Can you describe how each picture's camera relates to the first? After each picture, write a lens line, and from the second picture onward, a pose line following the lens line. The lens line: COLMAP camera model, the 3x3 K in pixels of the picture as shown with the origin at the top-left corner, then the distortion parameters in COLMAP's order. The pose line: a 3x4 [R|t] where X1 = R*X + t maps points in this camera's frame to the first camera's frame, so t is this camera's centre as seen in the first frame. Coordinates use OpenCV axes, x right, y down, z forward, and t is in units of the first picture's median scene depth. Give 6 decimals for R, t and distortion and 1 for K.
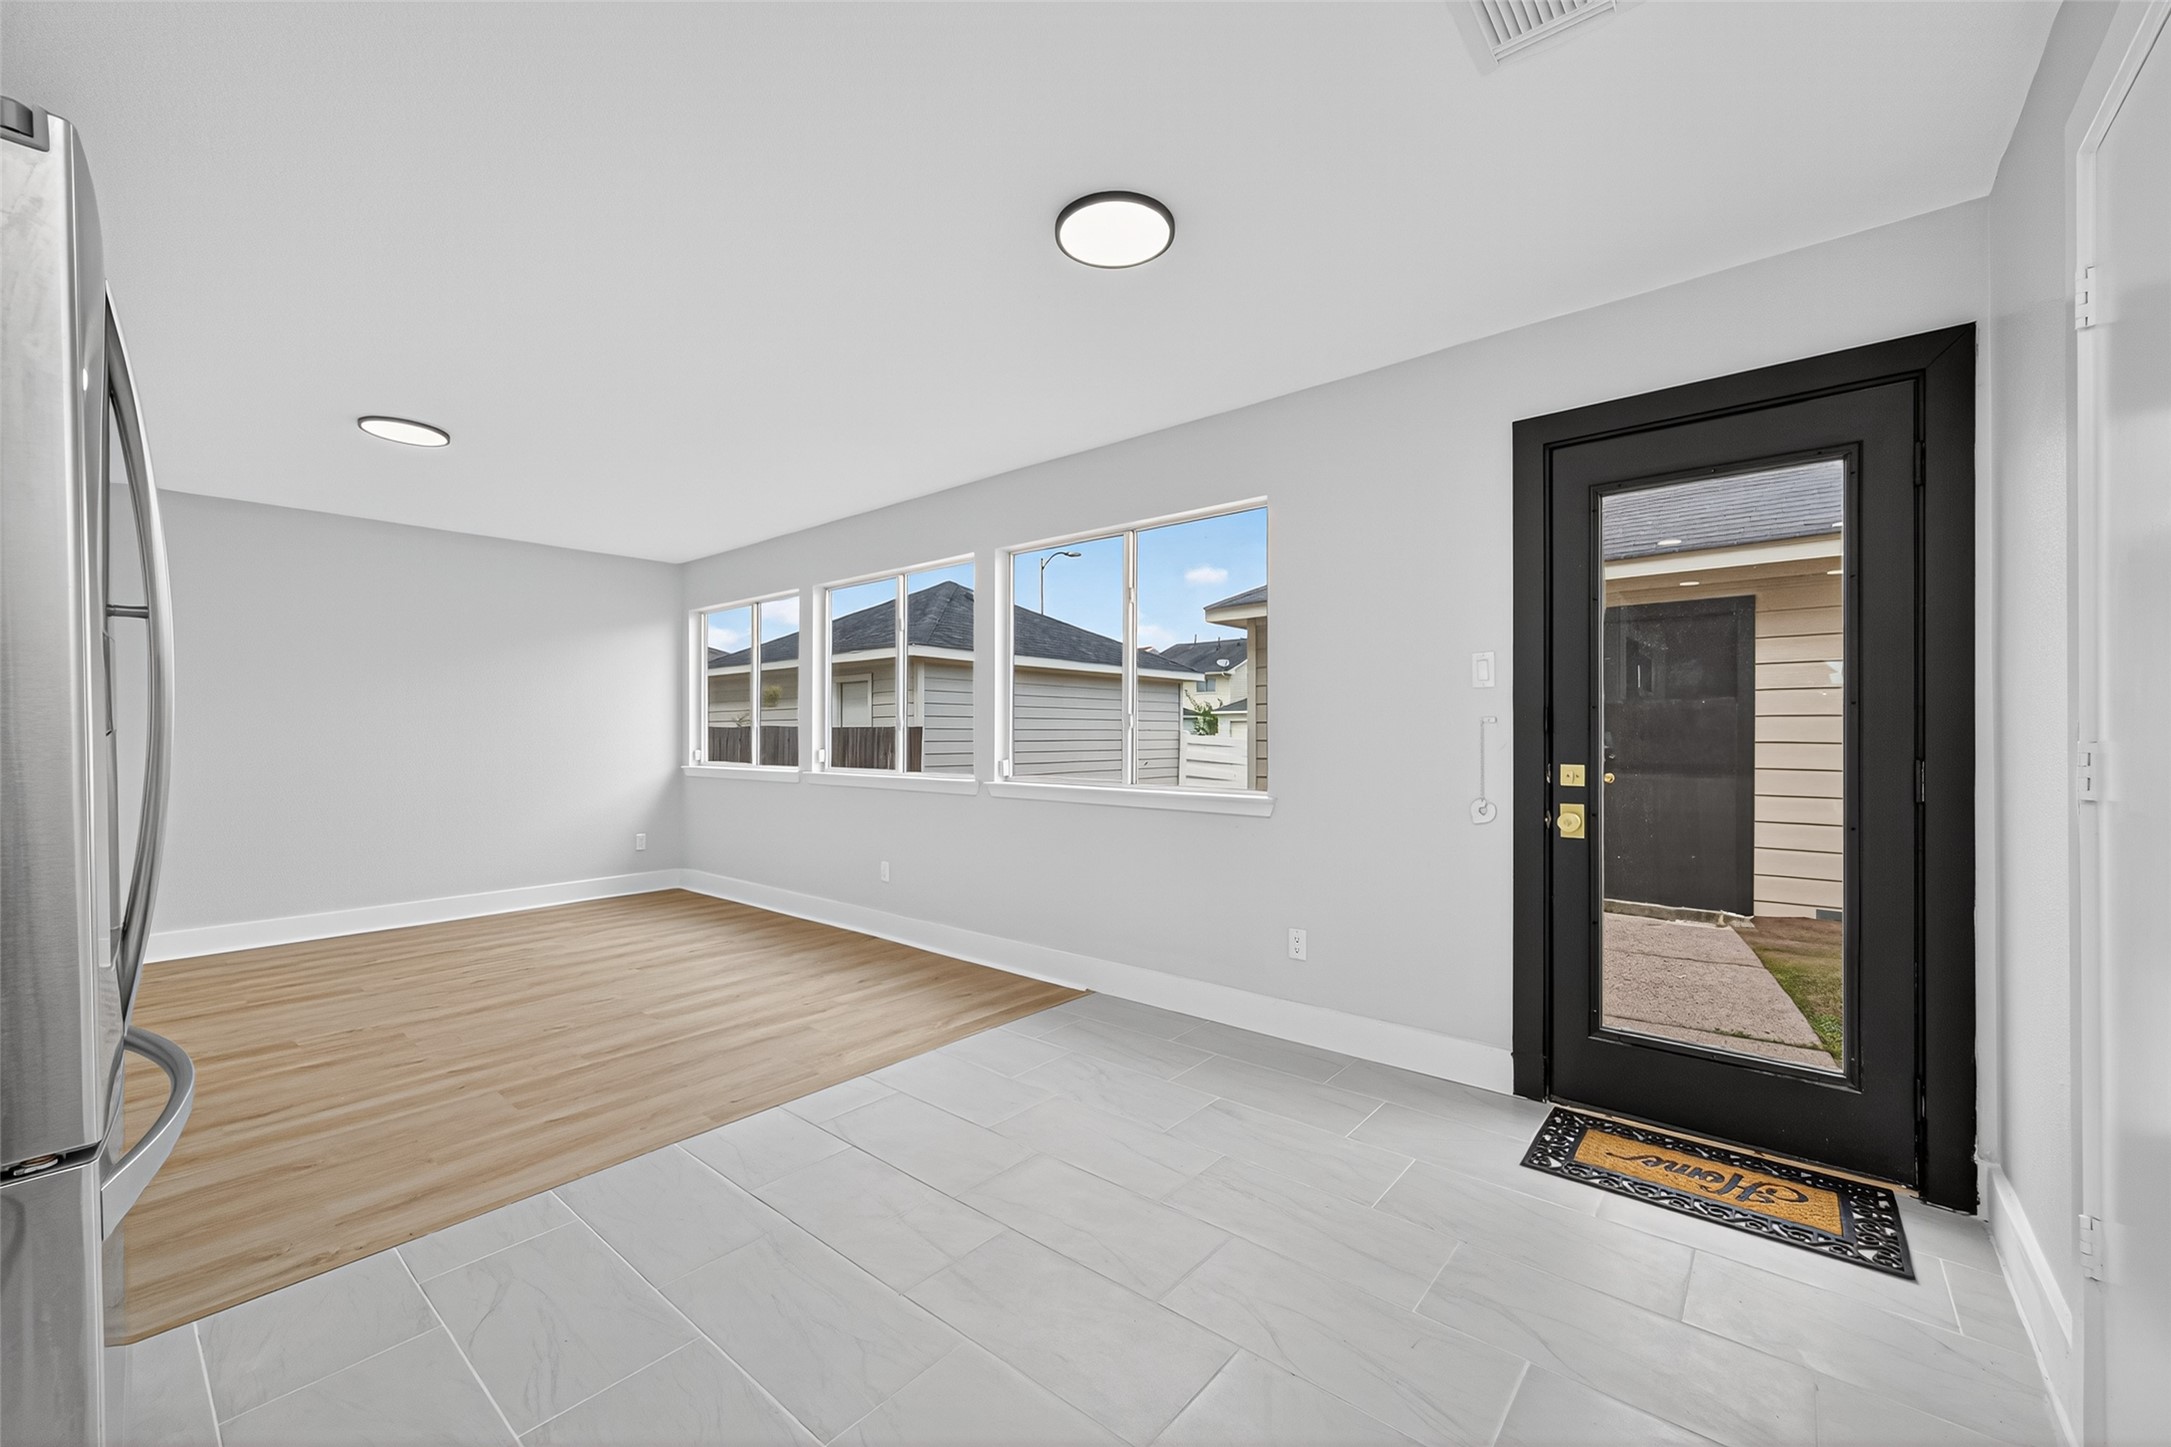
lens RADIAL K [[842.9, 0, 1080.8], [0, 842.9, 728.1], [0, 0, 1]] dist [0.007061, -0.000468]
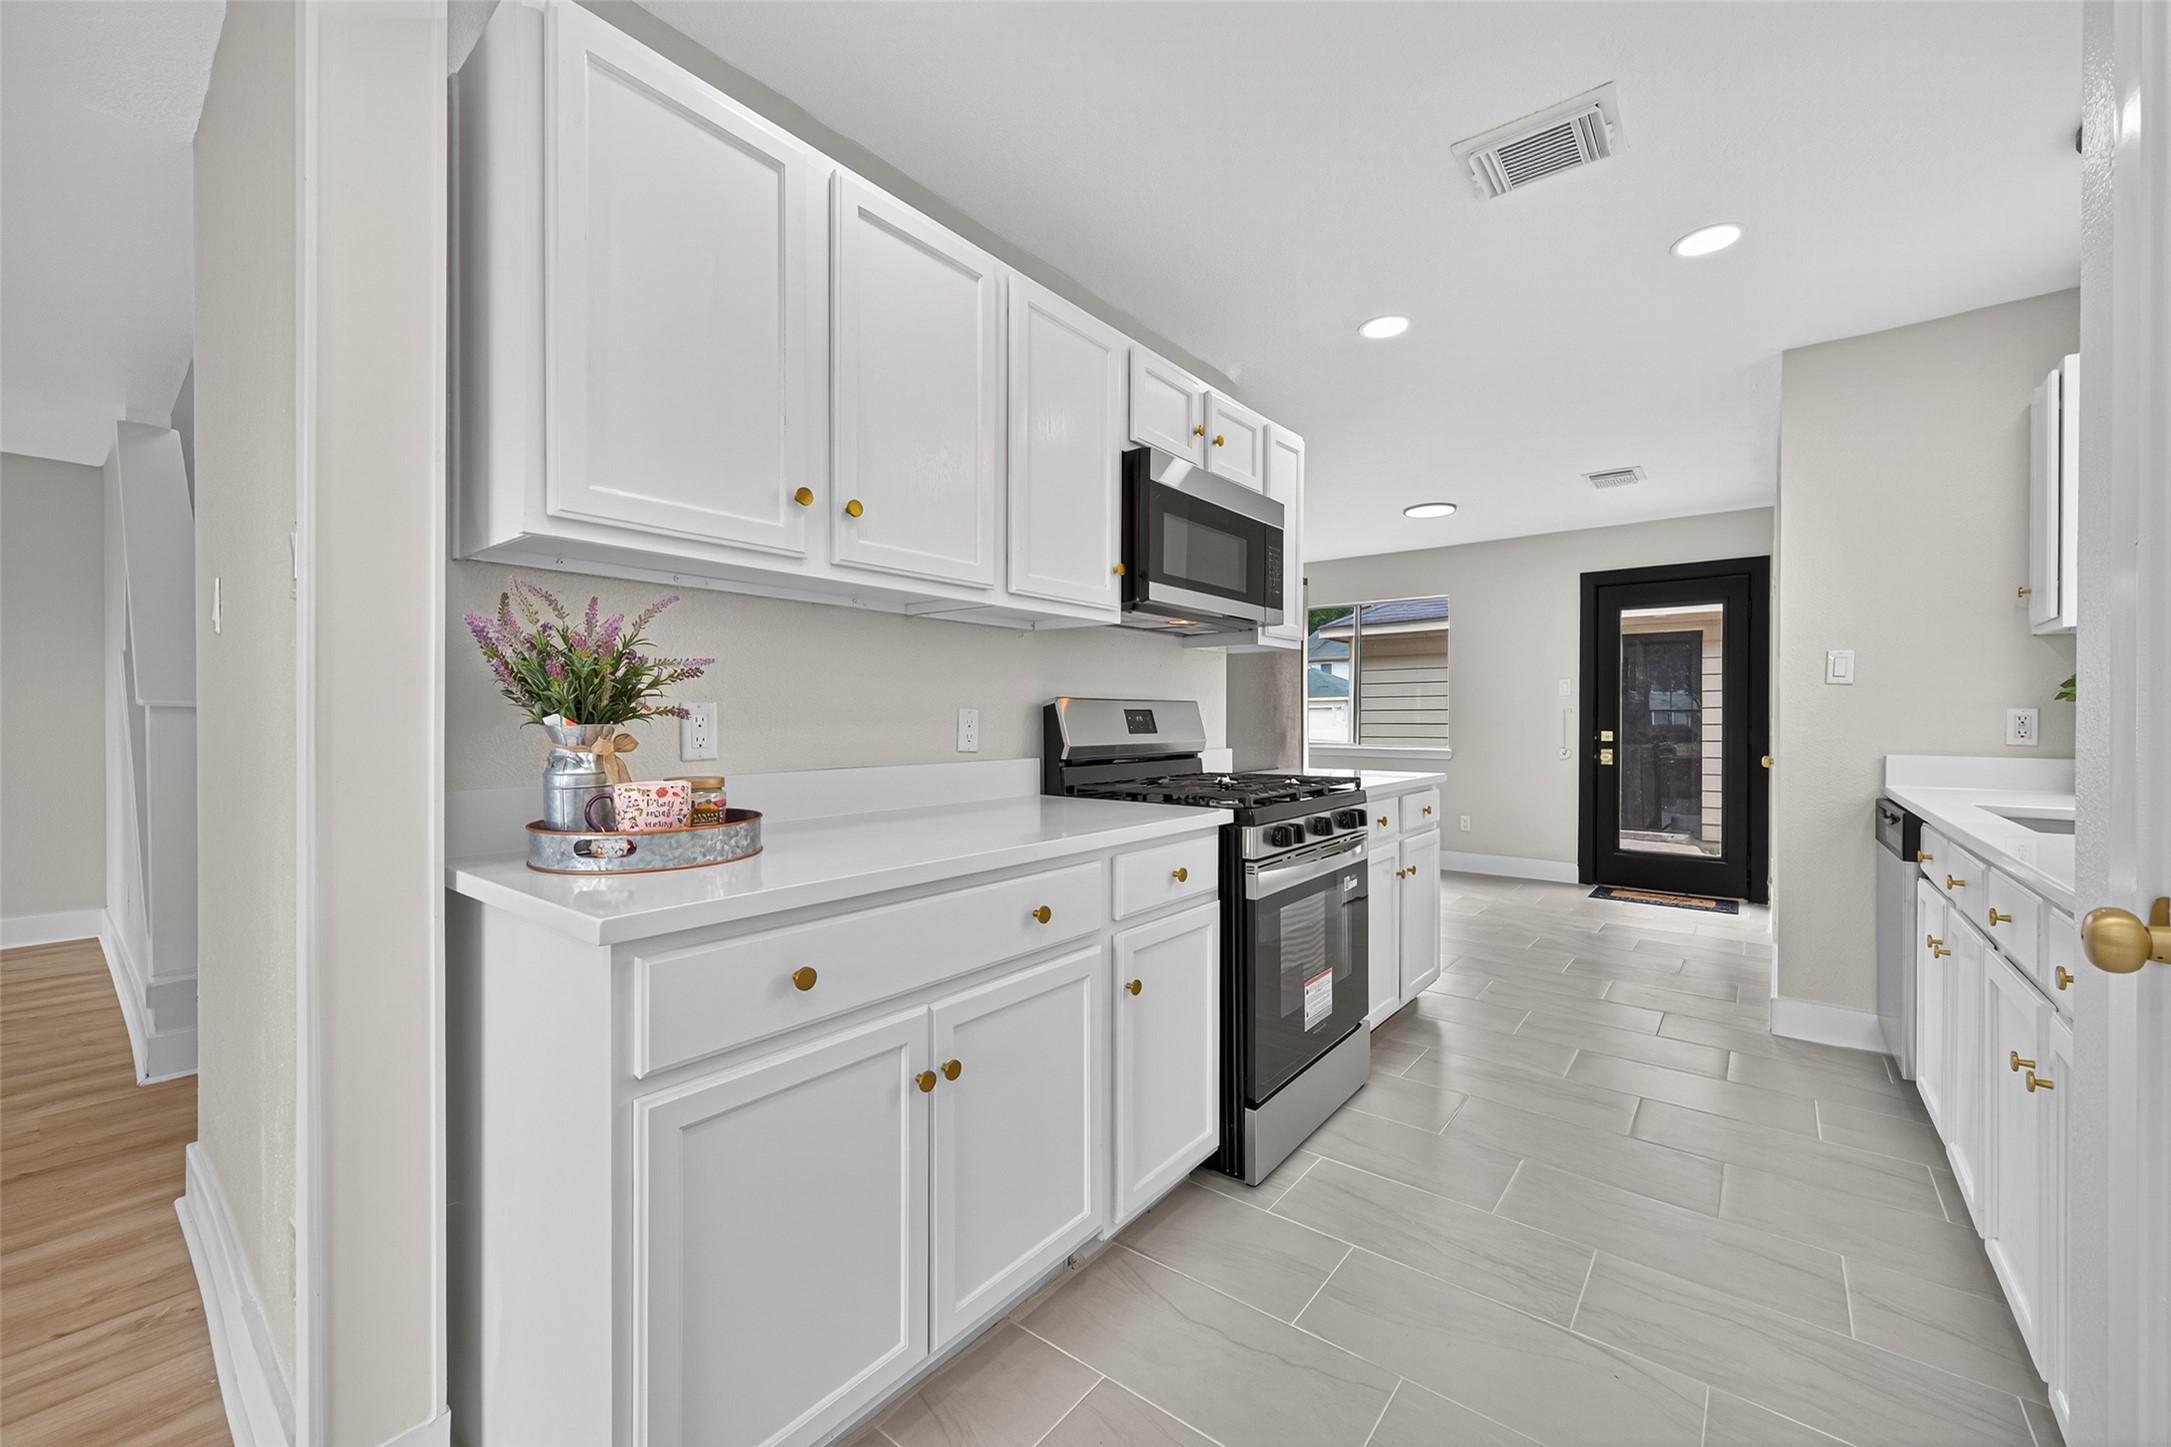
lens RADIAL K [[842.9, 0, 1097.7], [0, 842.9, 719.0], [0, 0, 1]] dist [0.007061, -0.000468]
pose [[0.999998, -0.002184, -0.000456, -0.716716], [0.002189, 0.999930, 0.011589, -0.013959], [0.000431, -0.011590, 0.999933, -1.155784]]
